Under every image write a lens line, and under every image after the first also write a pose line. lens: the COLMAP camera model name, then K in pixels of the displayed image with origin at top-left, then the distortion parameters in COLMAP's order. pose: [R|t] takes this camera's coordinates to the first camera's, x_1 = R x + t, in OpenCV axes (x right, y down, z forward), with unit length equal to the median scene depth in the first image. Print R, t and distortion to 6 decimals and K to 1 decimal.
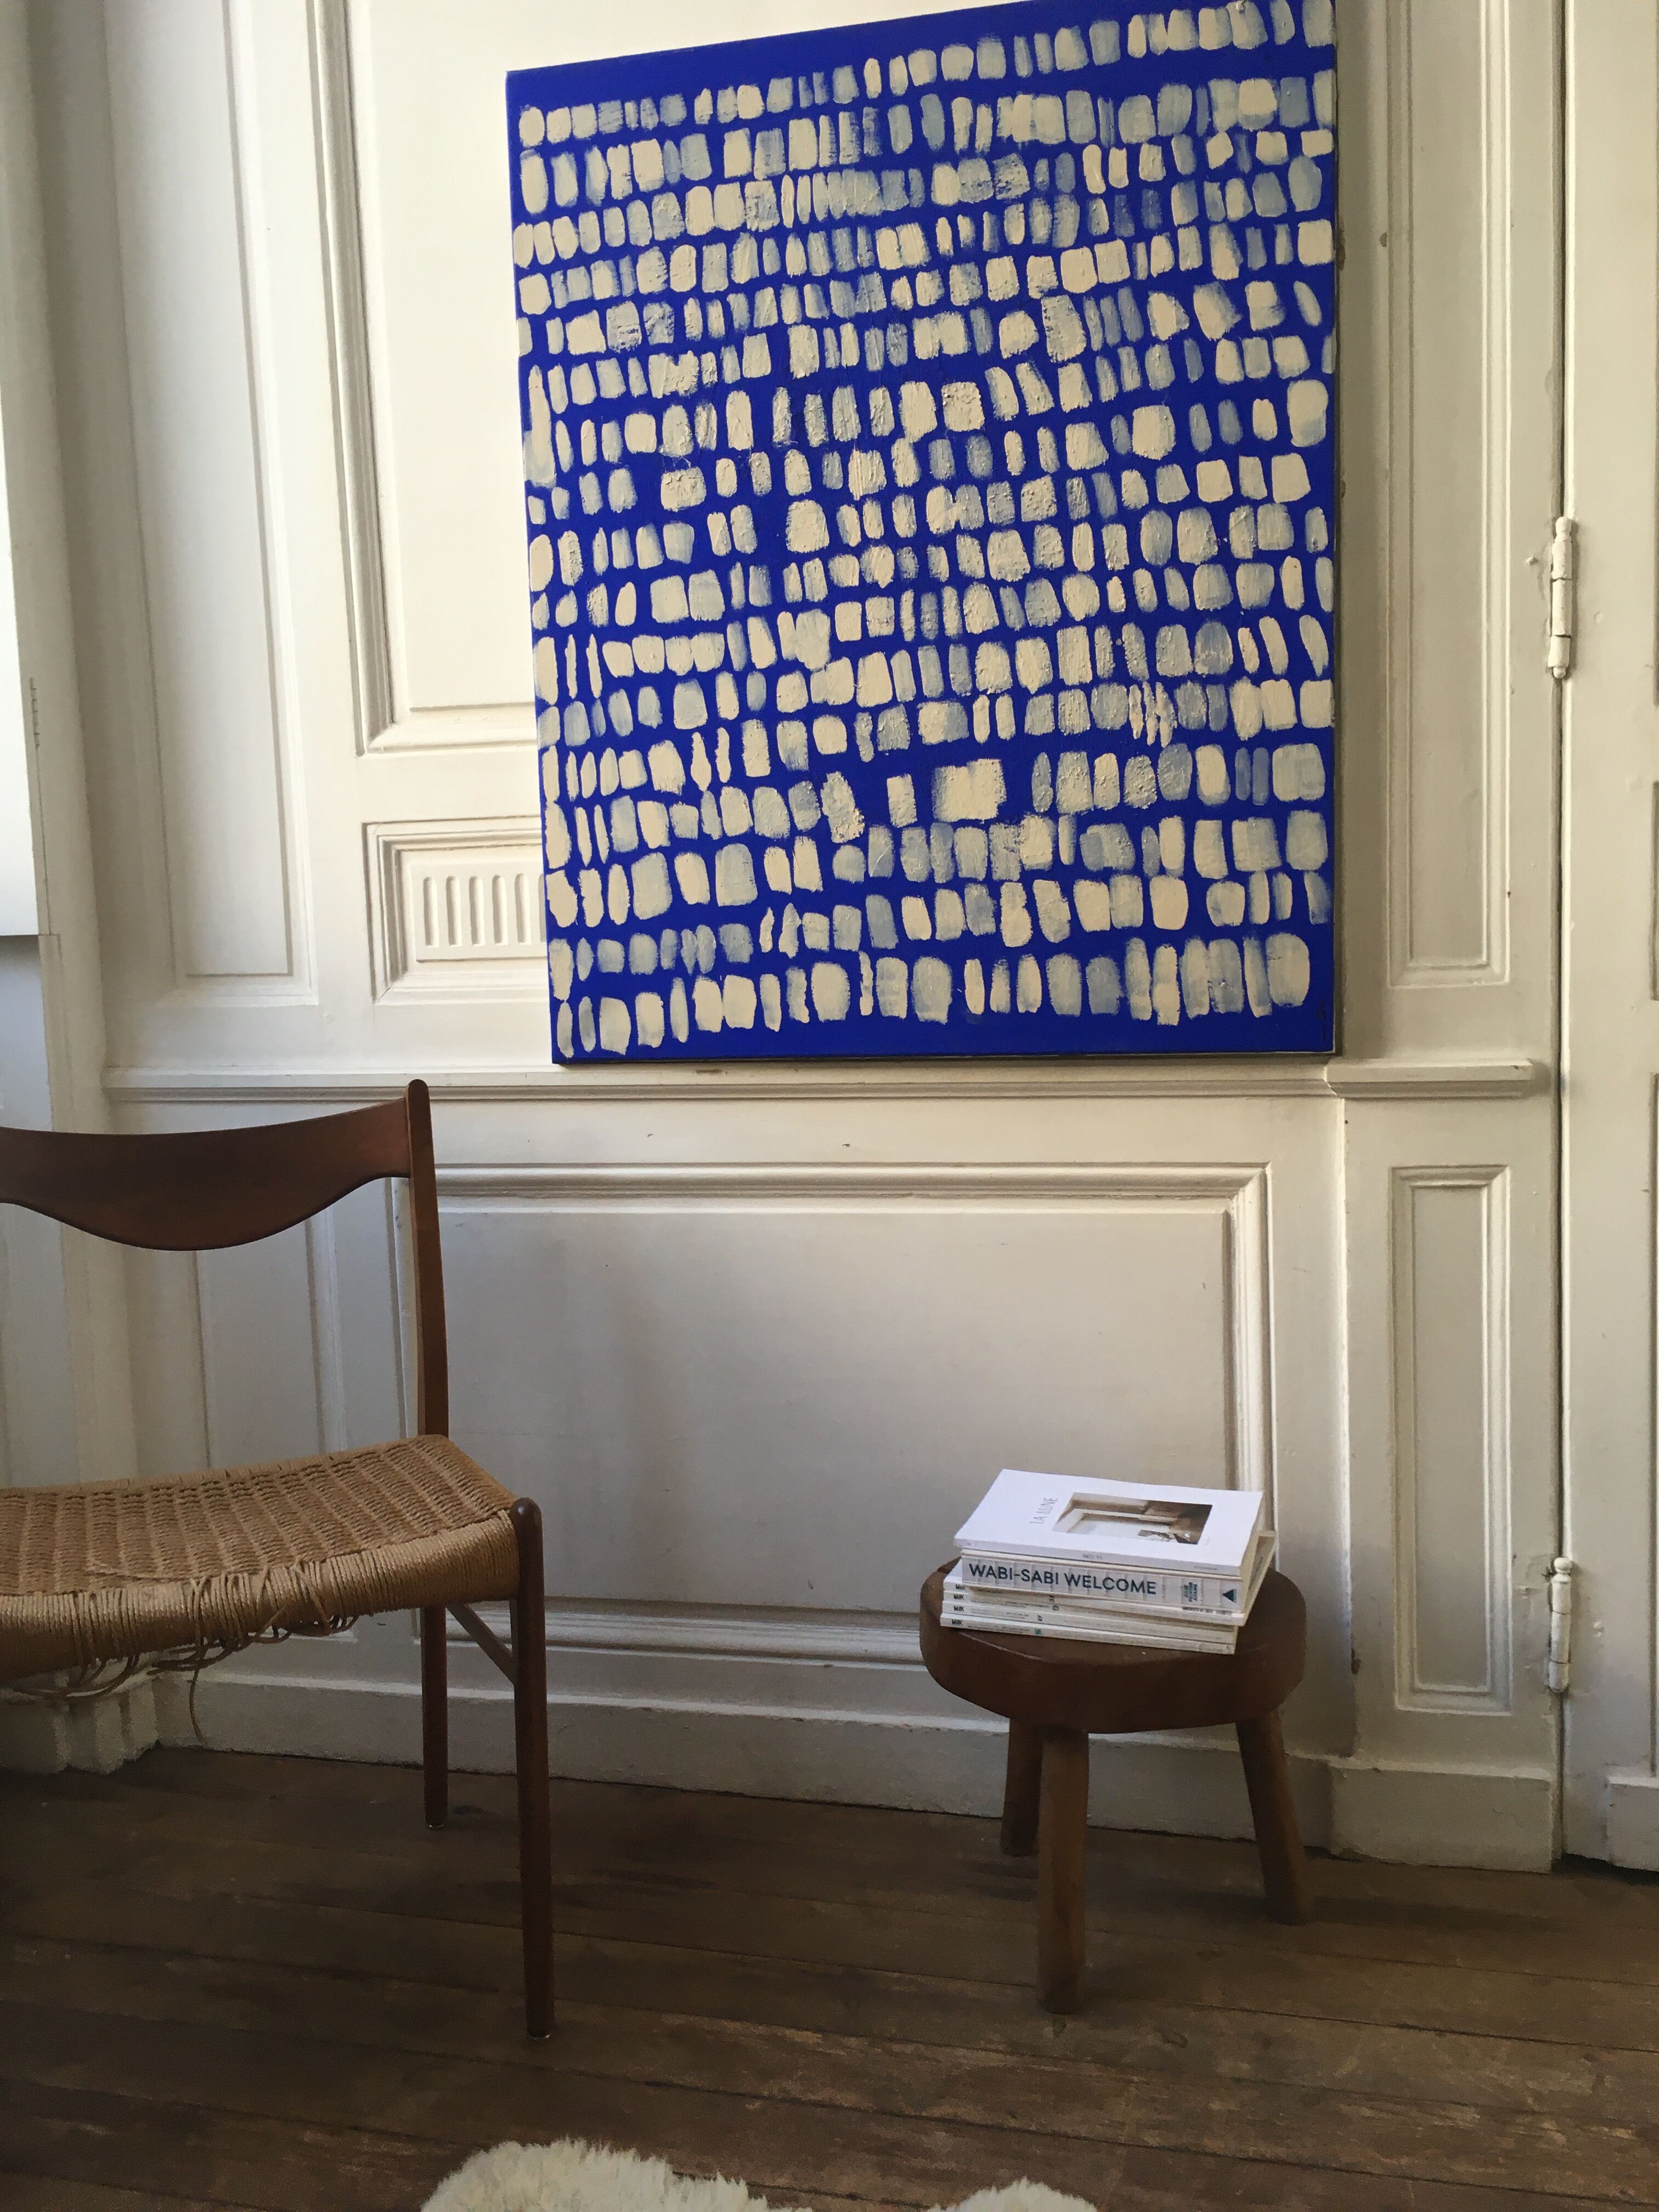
lens RADIAL K [[1955.7, 0, 810.4], [0, 1955.7, 1100.9], [0, 0, 1]] dist [0.076910, -0.113837]
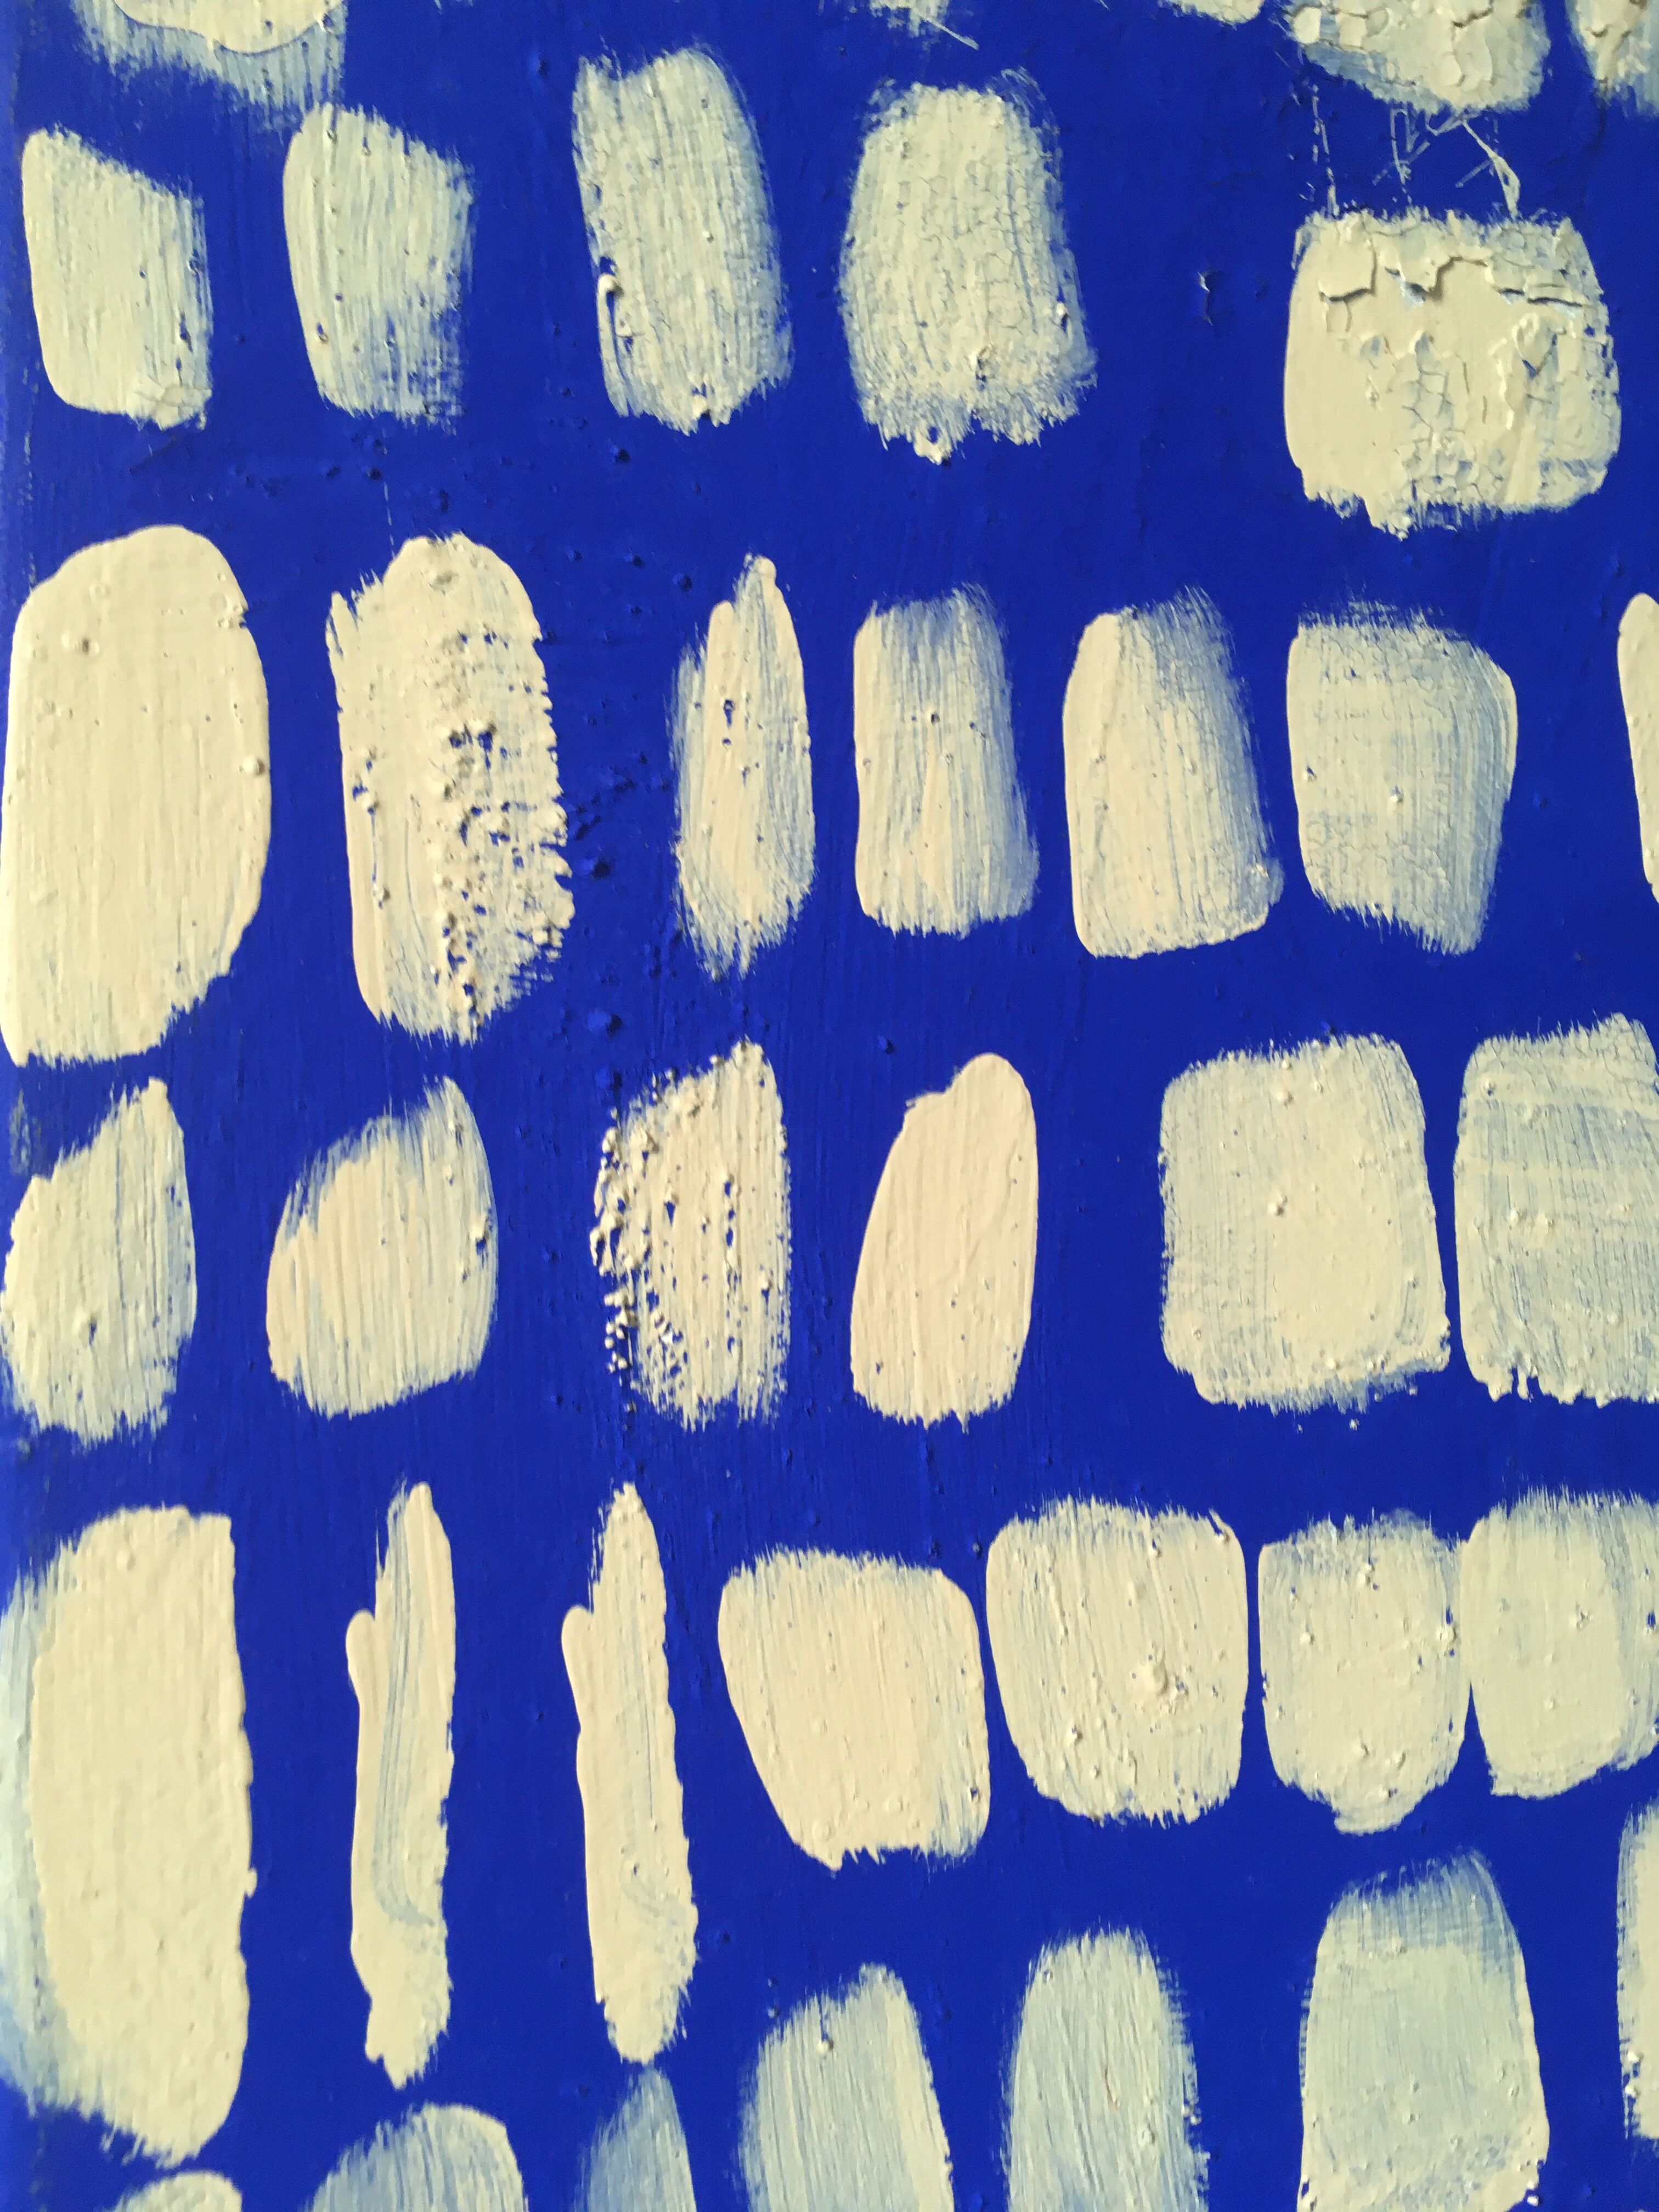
lens RADIAL K [[1955.7, 0, 836.4], [0, 1955.7, 1111.1], [0, 0, 1]] dist [0.076910, -0.113837]
pose [[0.862447, 0.033886, 0.505012, -0.163675], [0.010110, 0.996404, -0.084123, -0.259834], [-0.506047, 0.077658, 0.859003, 0.937272]]
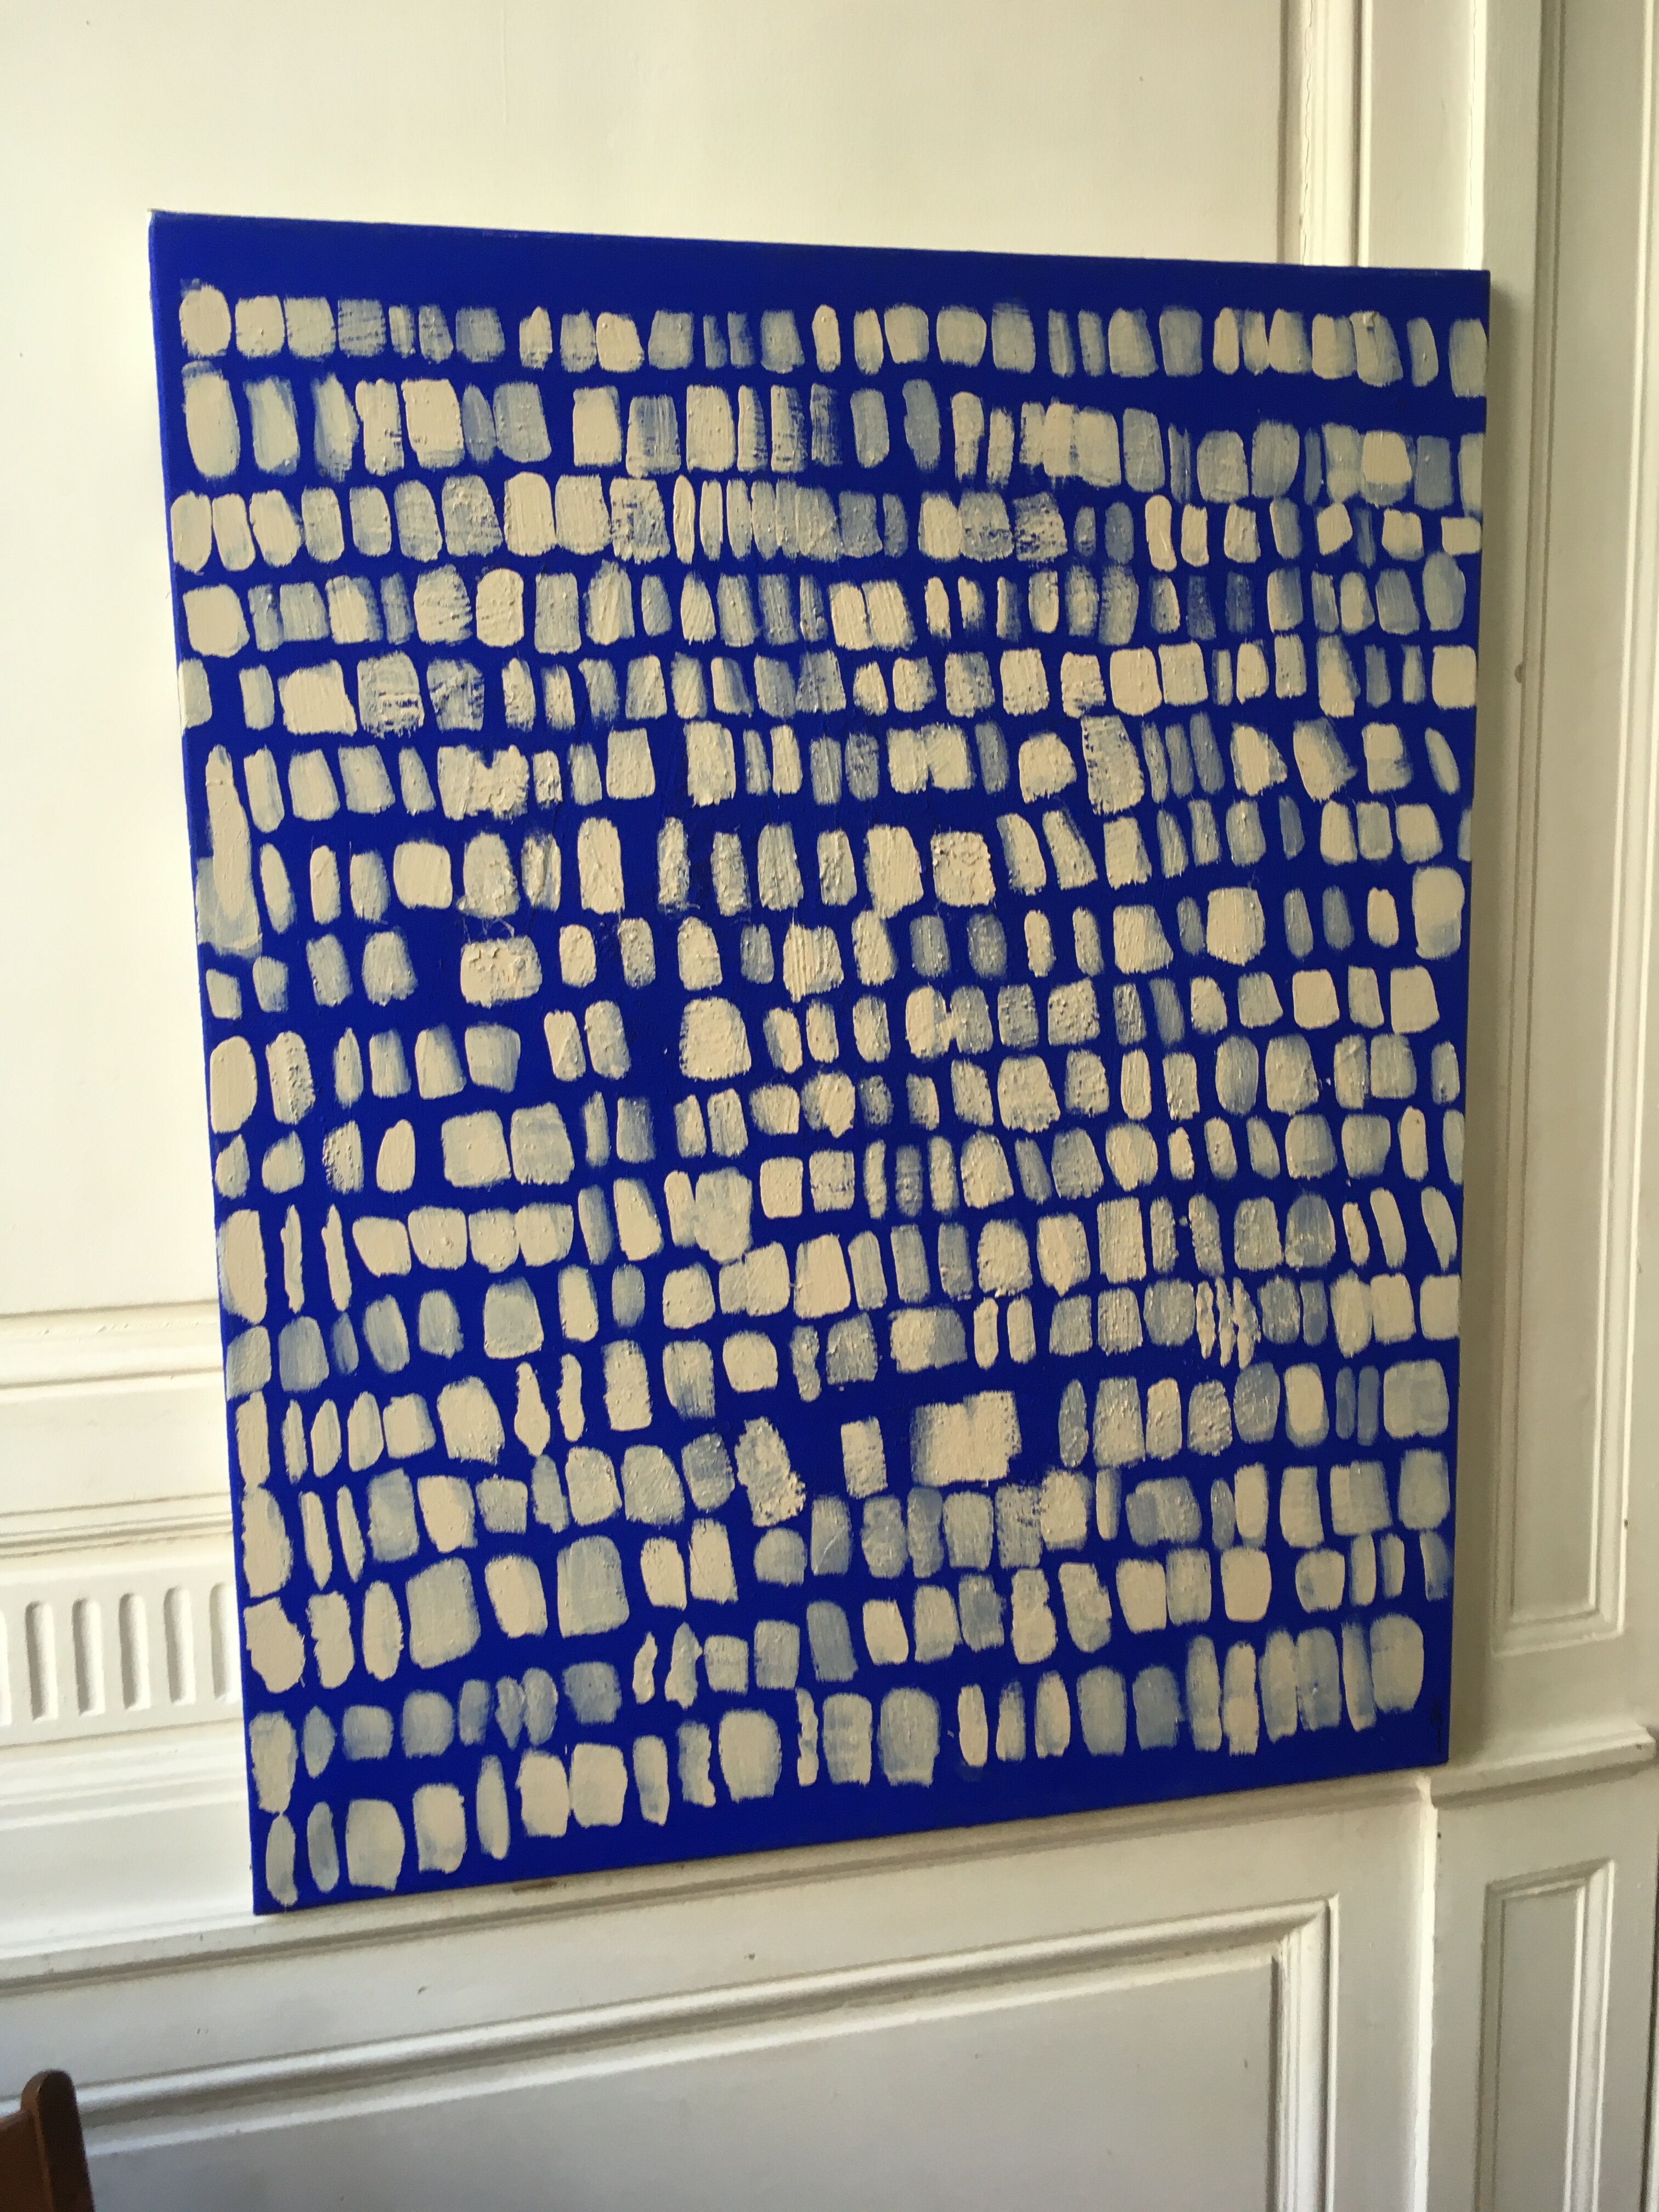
lens RADIAL K [[1955.7, 0, 819.0], [0, 1955.7, 1073.9], [0, 0, 1]] dist [0.076910, -0.113837]
pose [[0.897599, -0.047090, 0.438290, -0.244111], [0.030475, 0.998528, 0.044871, -0.310542], [-0.439758, -0.026919, 0.897713, 0.437913]]
